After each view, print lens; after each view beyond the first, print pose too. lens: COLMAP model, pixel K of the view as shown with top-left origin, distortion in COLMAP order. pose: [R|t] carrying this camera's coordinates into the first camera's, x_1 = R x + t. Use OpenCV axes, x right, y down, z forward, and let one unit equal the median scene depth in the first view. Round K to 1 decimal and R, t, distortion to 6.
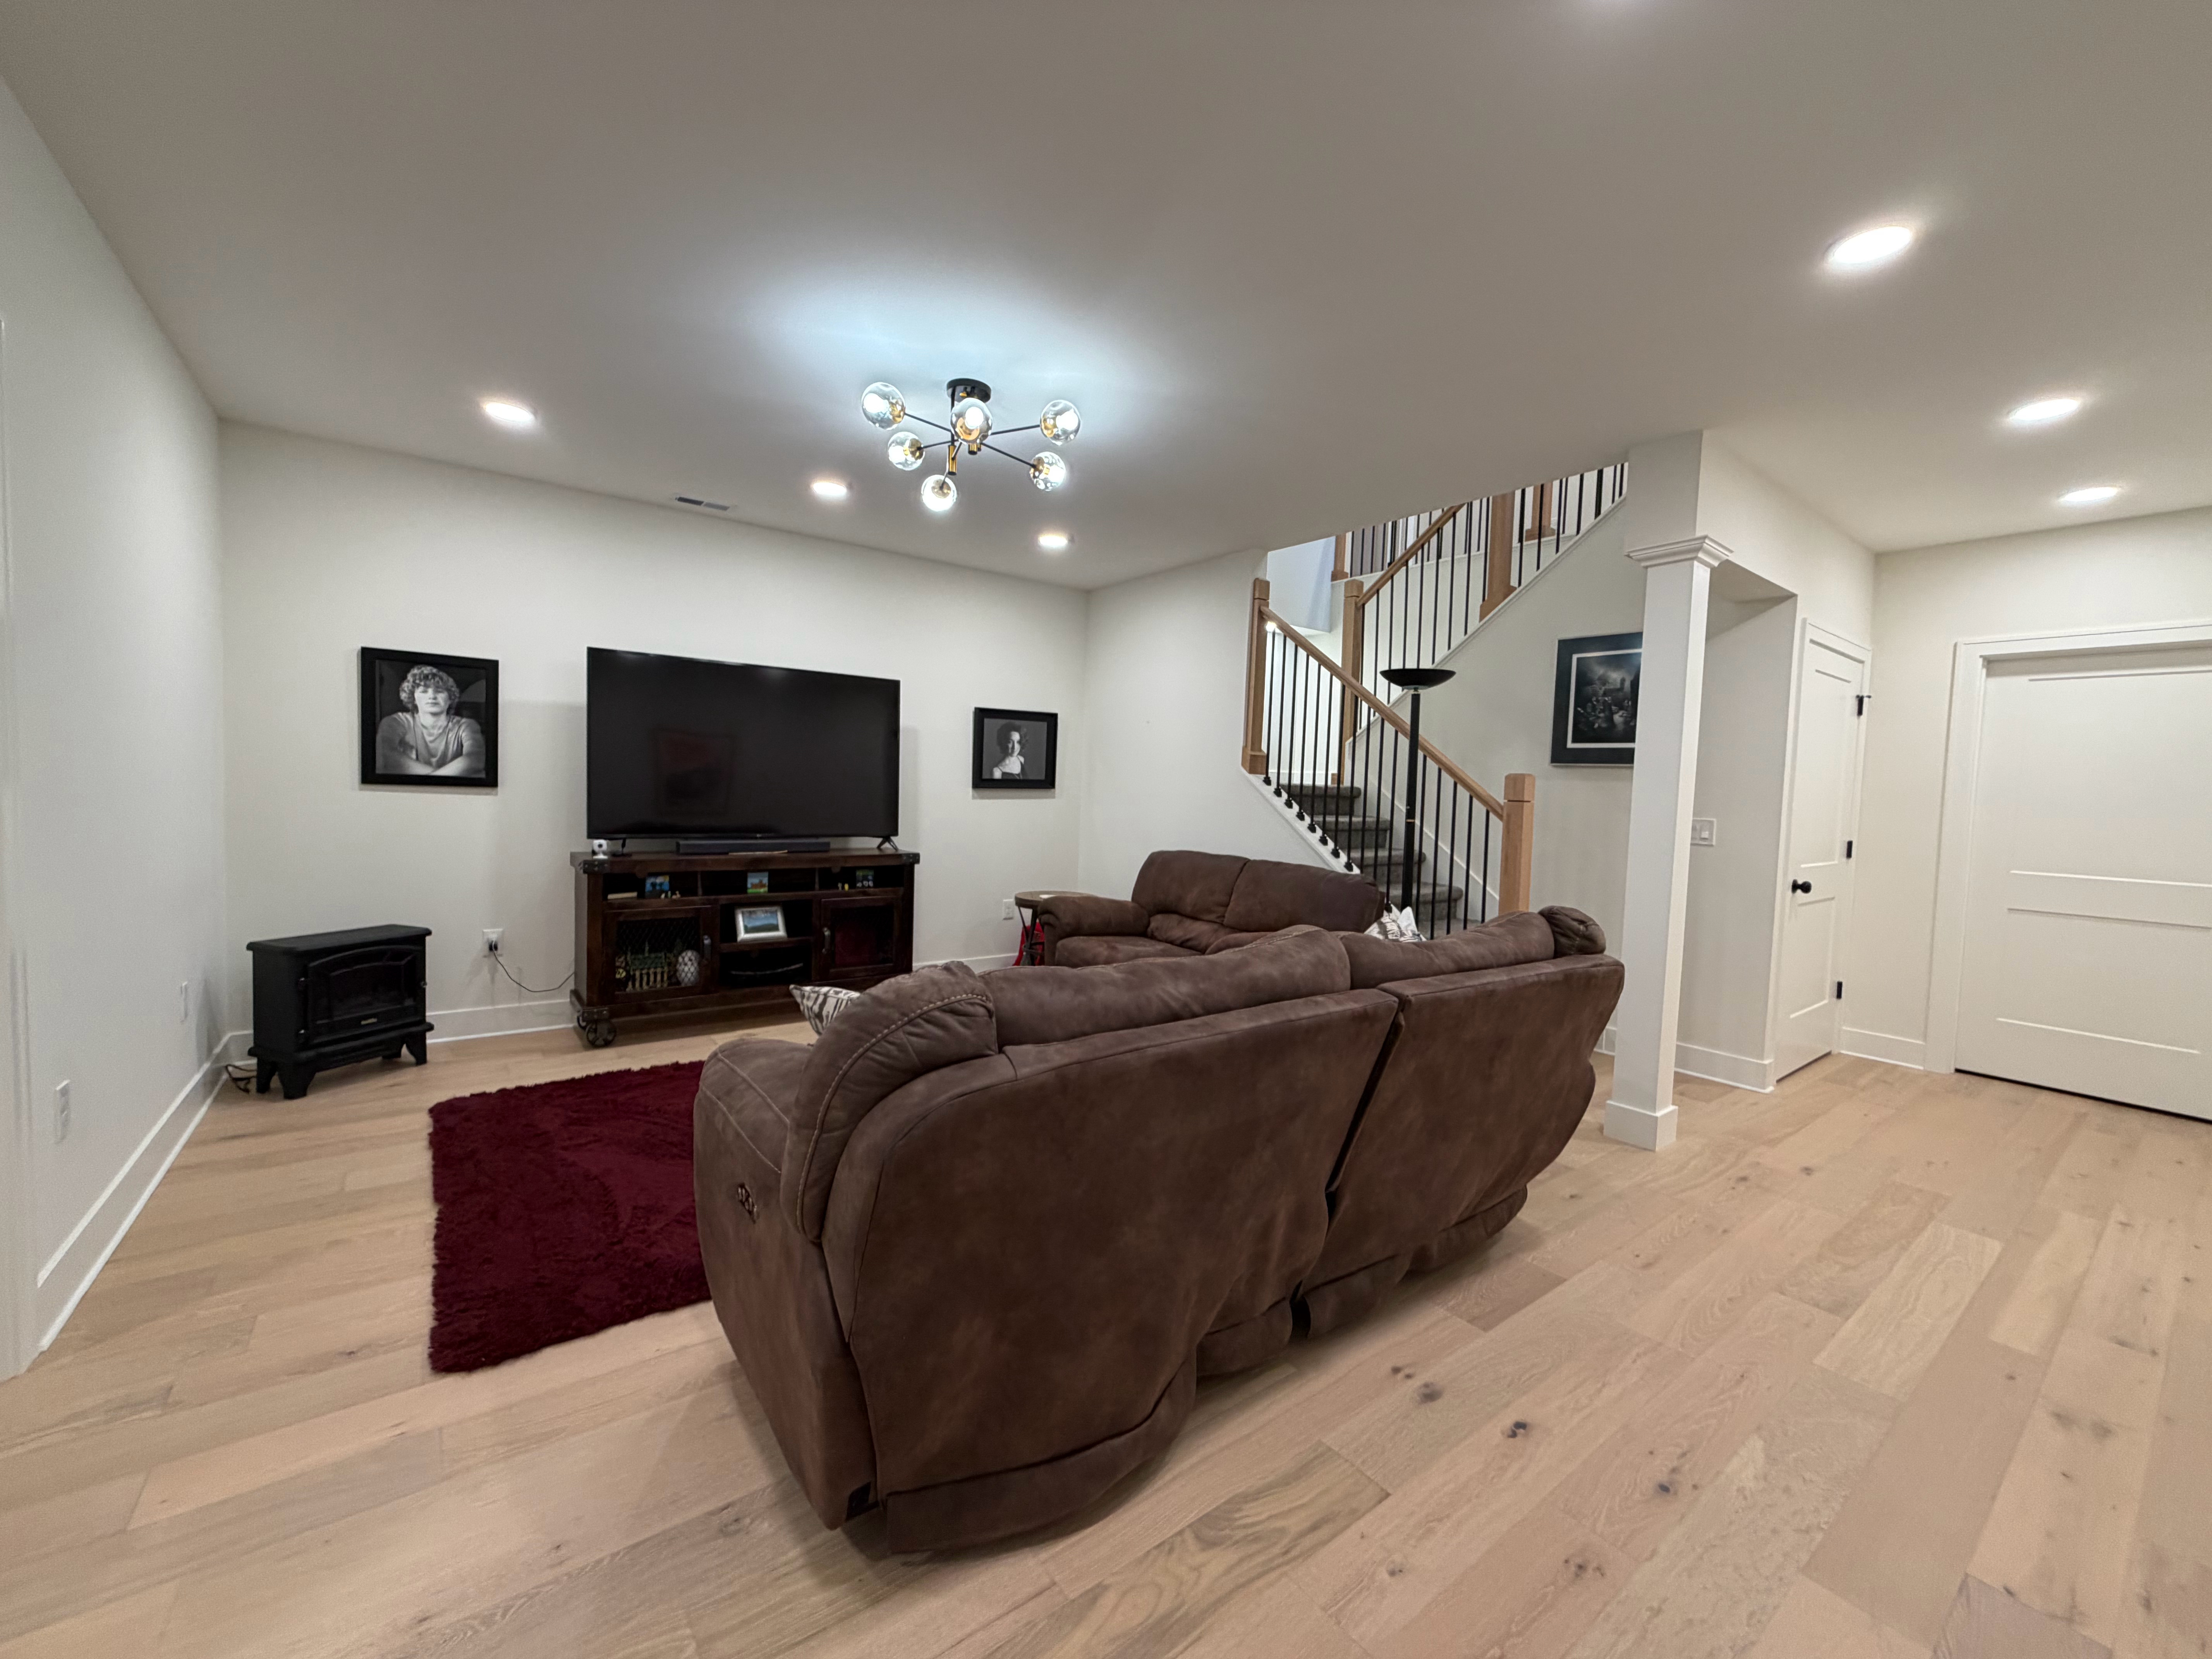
lens RADIAL K [[879.1, 0, 1103.6], [0, 879.1, 829.5], [0, 0, 1]] dist [-0.002626, 0.000980]
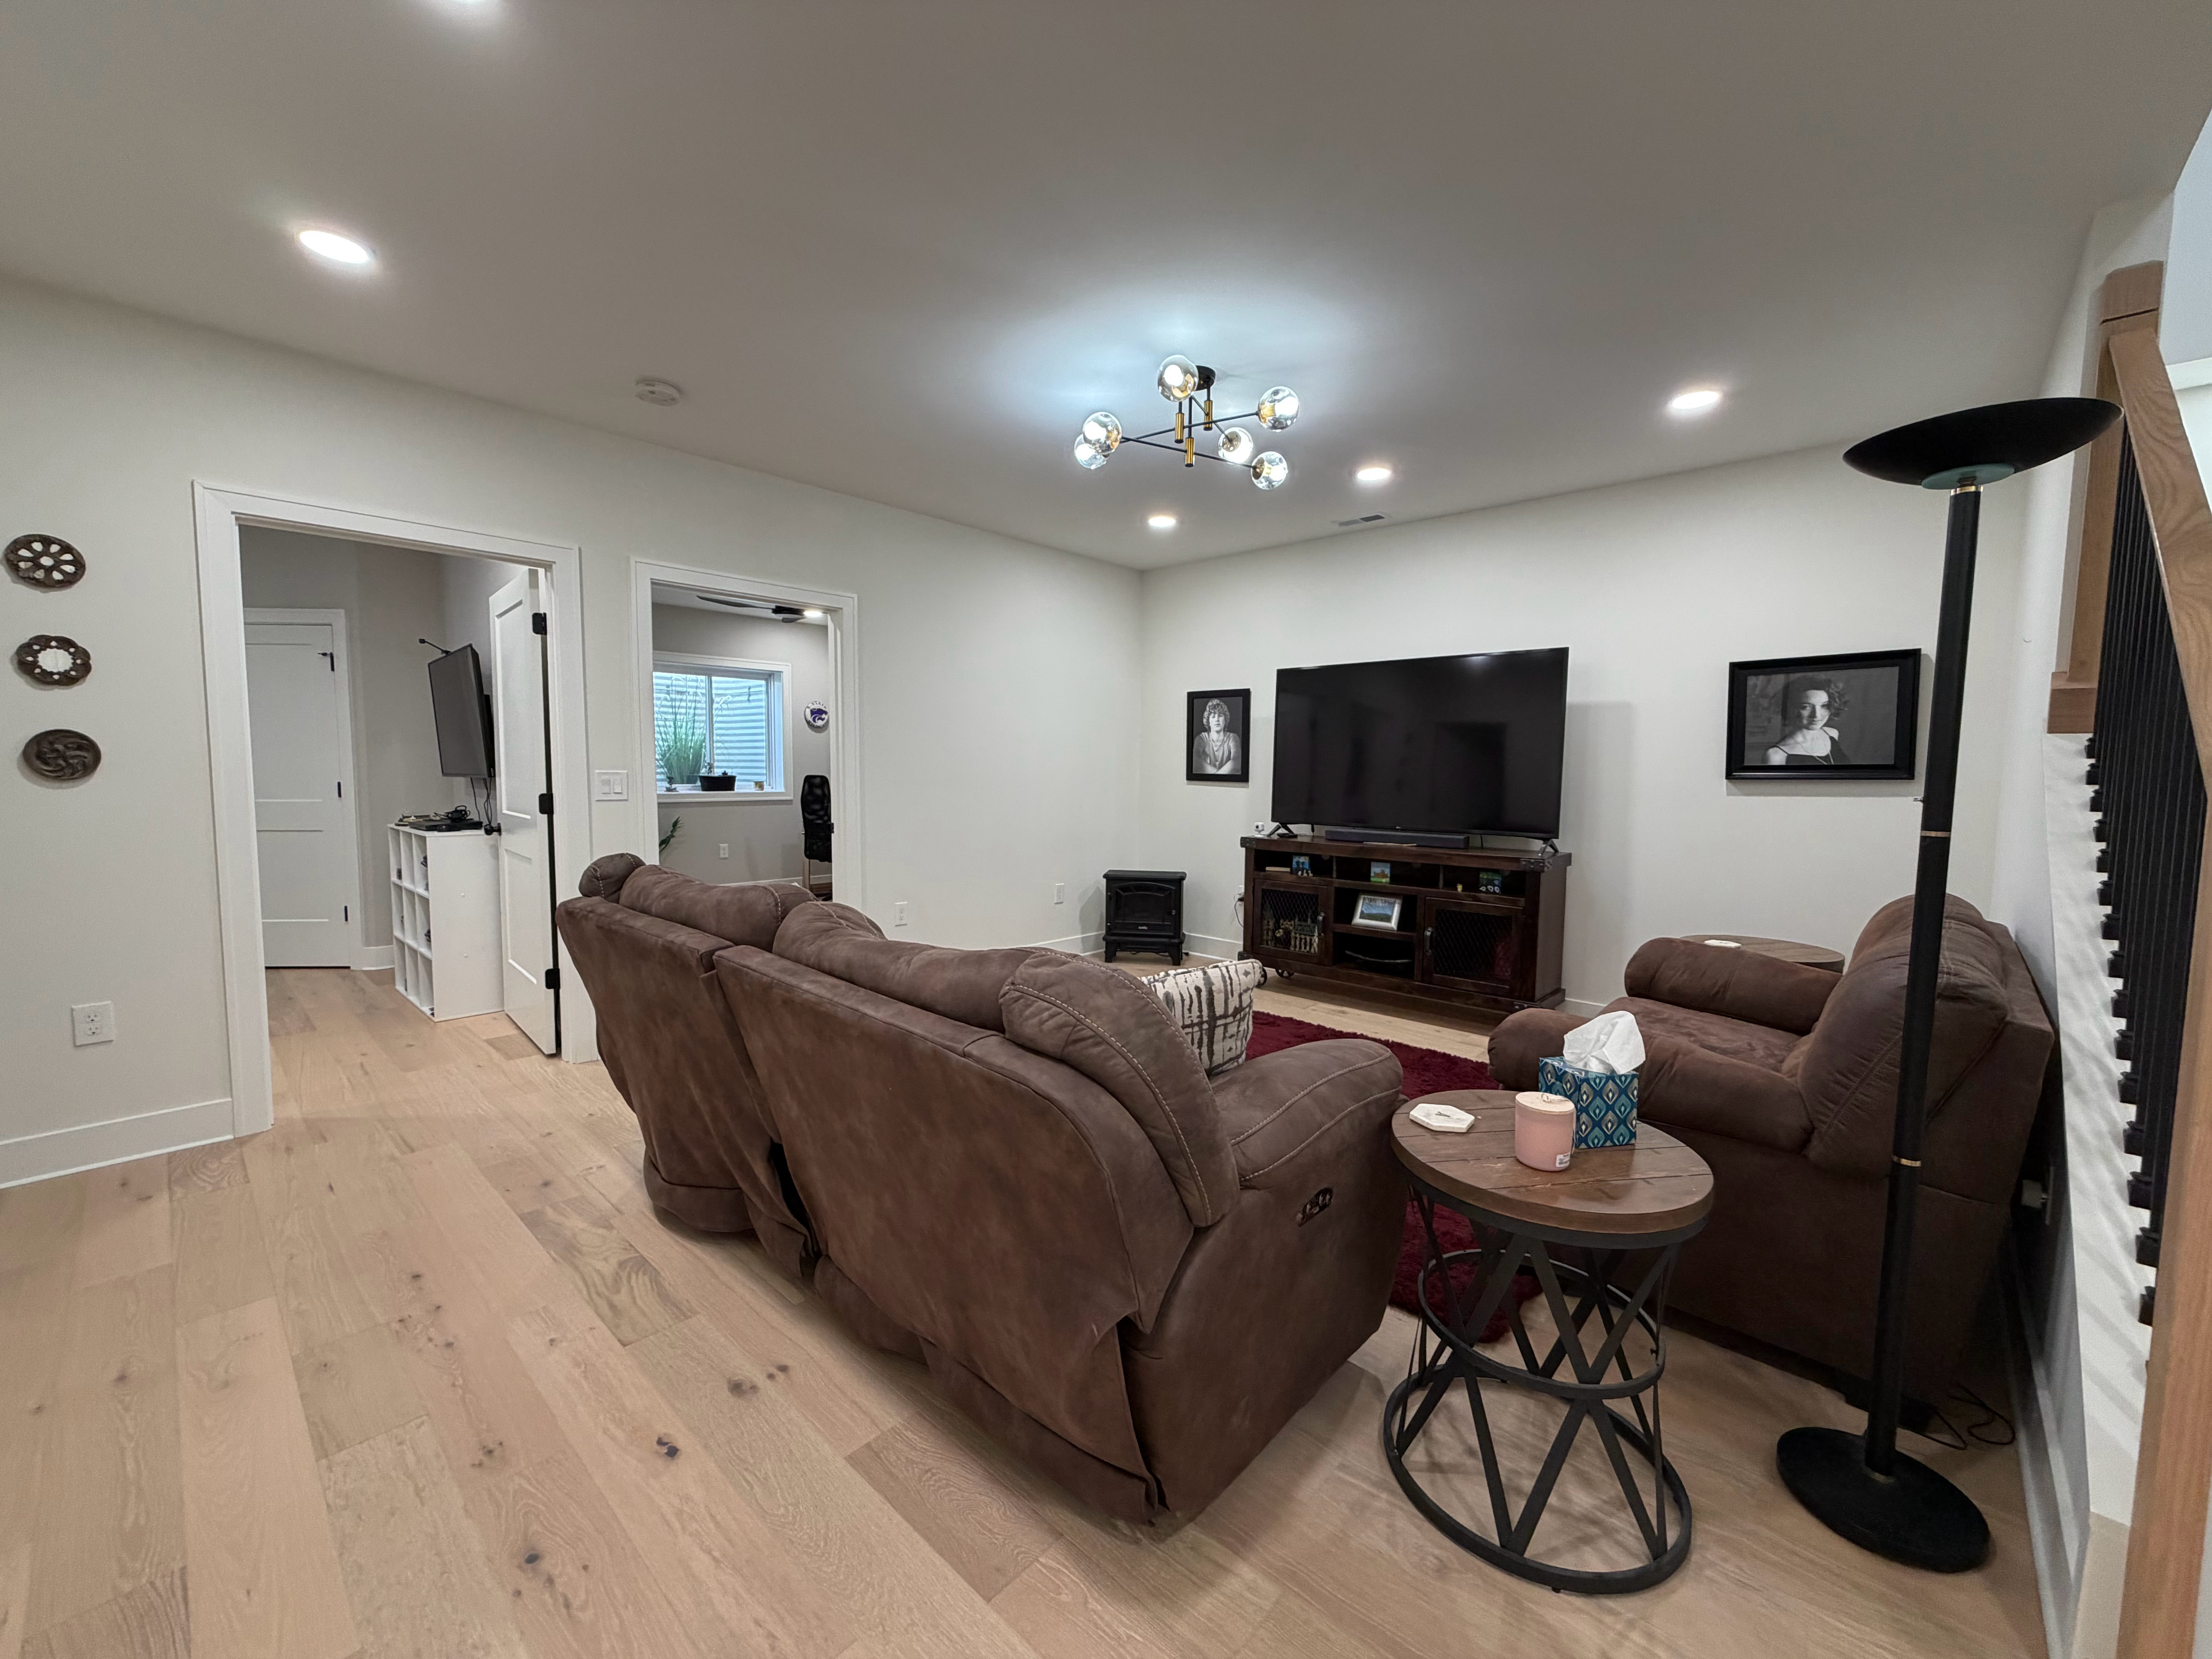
lens RADIAL K [[879.1, 0, 1100.9], [0, 879.1, 832.8], [0, 0, 1]] dist [-0.002626, 0.000980]
pose [[0.178935, 0.042695, -0.982934, 0.594913], [-0.051951, 0.998074, 0.033895, -0.004048], [0.982488, 0.044999, 0.180808, 0.522214]]
